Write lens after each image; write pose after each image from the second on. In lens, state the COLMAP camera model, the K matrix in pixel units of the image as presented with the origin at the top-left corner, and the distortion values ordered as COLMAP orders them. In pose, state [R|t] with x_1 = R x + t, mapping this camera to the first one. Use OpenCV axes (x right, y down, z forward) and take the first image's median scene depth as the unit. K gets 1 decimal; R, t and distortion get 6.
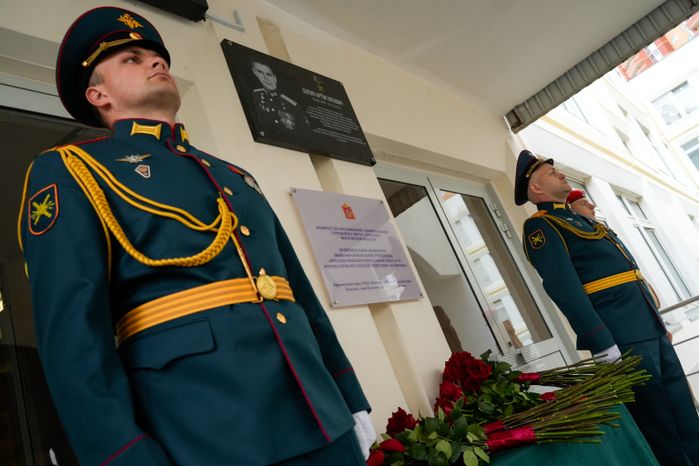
lens RADIAL K [[555.6, 0, 335.6], [0, 555.6, 239.6], [0, 0, 1]] dist [-0.026569, 0.010149]
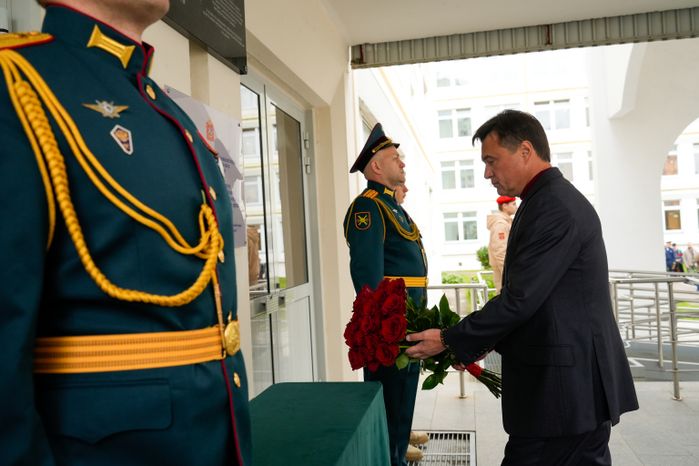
lens RADIAL K [[587.7, 0, 350.9], [0, 587.7, 248.5], [0, 0, 1]] dist [-0.019768, -0.012328]
pose [[0.806235, 0.299832, 0.509986, -0.195174], [-0.417580, 0.899064, 0.131570, -0.093513], [-0.419061, -0.319036, 0.850061, 0.101736]]
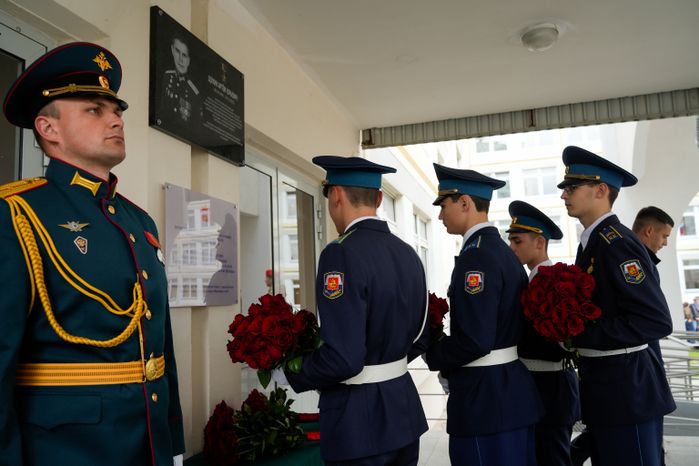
lens RADIAL K [[555.6, 0, 340.2], [0, 555.6, 243.4], [0, 0, 1]] dist [-0.026569, 0.010149]
pose [[0.852857, 0.354279, 0.383563, -0.144222], [-0.414203, 0.906312, 0.083867, -0.191666], [-0.317915, -0.230399, 0.919699, -0.088174]]
